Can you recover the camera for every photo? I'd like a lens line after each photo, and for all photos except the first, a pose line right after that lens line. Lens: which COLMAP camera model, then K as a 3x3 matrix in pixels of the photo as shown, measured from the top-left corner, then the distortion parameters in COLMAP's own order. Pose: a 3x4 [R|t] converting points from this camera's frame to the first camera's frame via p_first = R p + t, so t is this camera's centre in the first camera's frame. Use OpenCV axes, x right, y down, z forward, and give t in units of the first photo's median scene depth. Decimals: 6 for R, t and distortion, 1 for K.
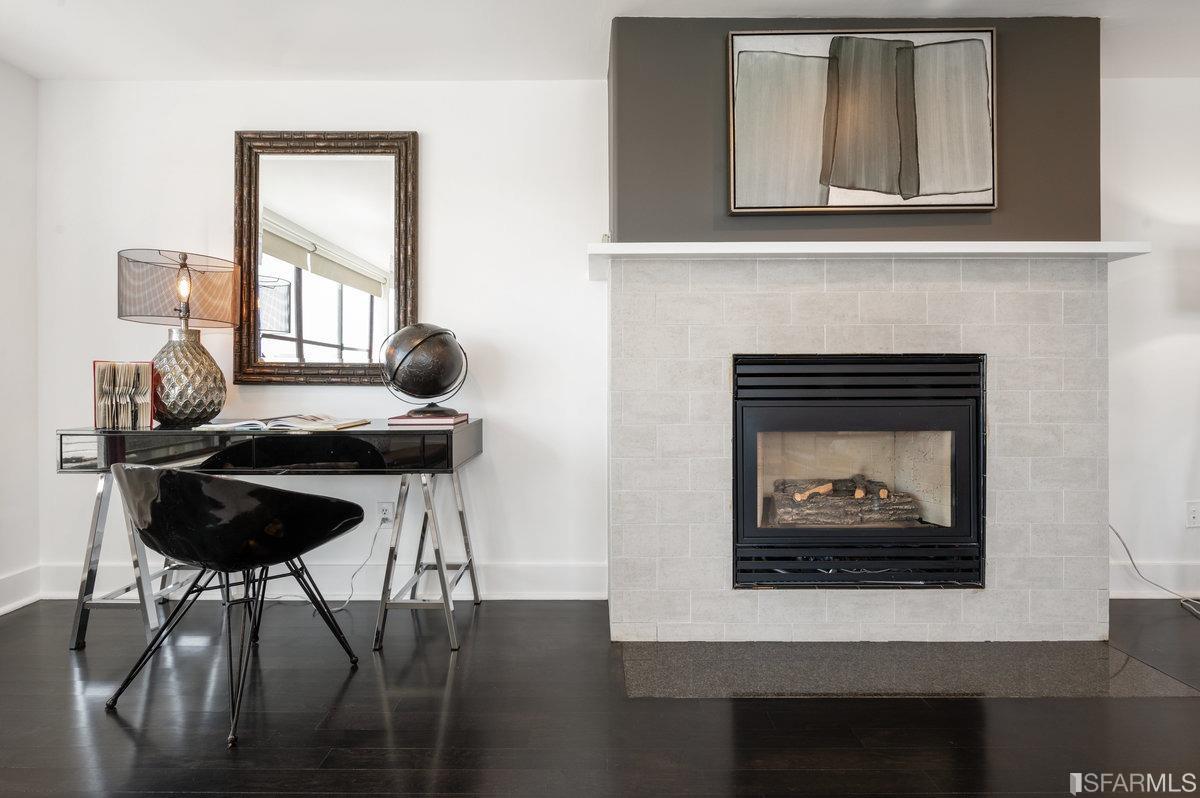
lens RADIAL K [[569.5, 0, 580.3], [0, 569.5, 381.8], [0, 0, 1]] dist [-0.001818, 0.000620]
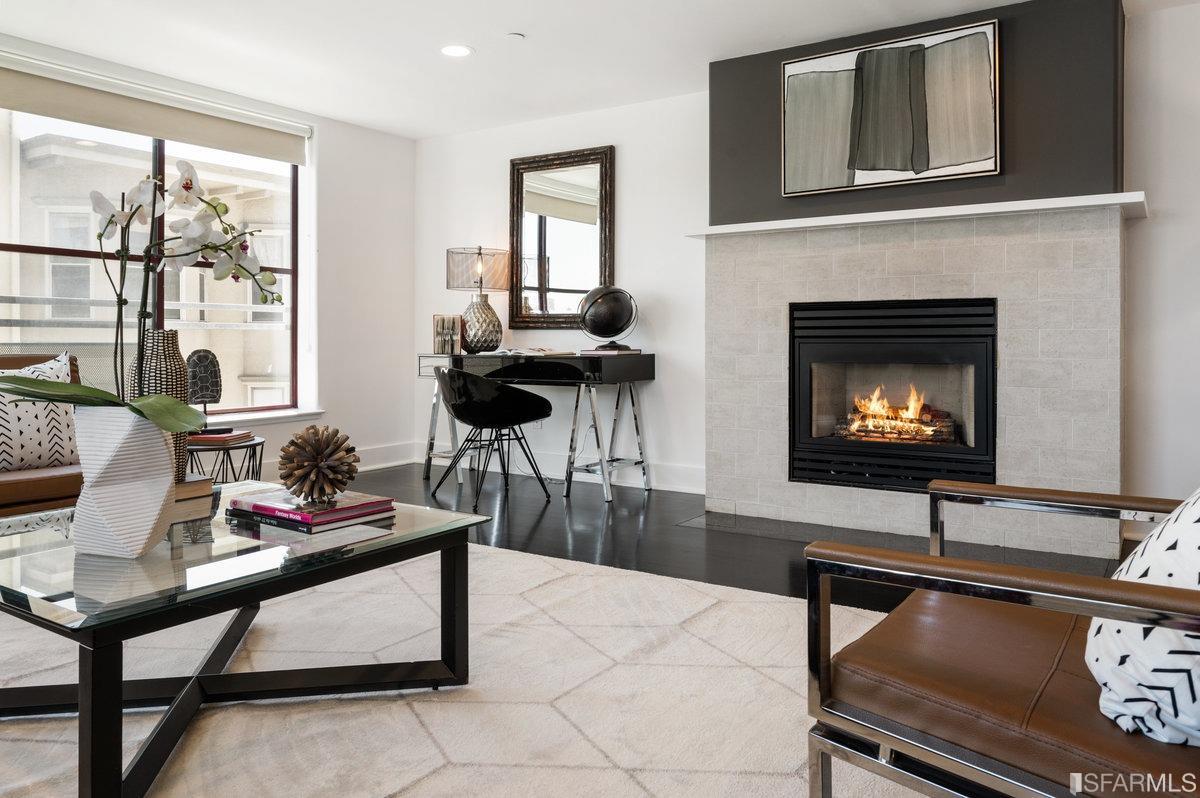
lens RADIAL K [[825.3, 0, 626.4], [0, 825.3, 329.7], [0, 0, 1]] dist [-0.001473, 0.004244]
pose [[0.852324, -0.004844, -0.522992, 0.943248], [0.000402, 0.999963, -0.008606, 0.029641], [0.523014, 0.007125, 0.852294, -0.822621]]
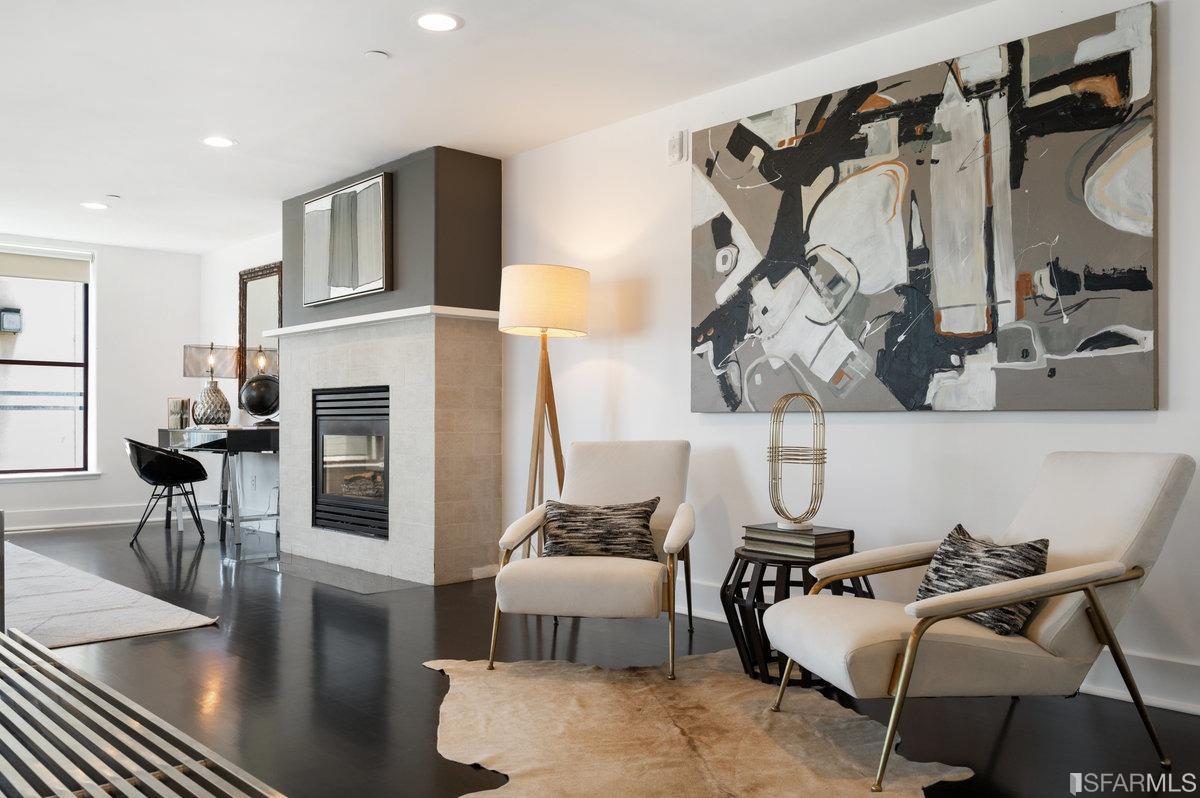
lens RADIAL K [[964.6, 0, 598.5], [0, 964.6, 400.4], [0, 0, 1]] dist [0.025312, 0.001246]
pose [[0.679929, -0.012192, -0.733176, 2.952639], [0.000713, 0.999872, -0.015966, 0.032562], [0.733277, 0.010333, 0.679851, -0.330126]]
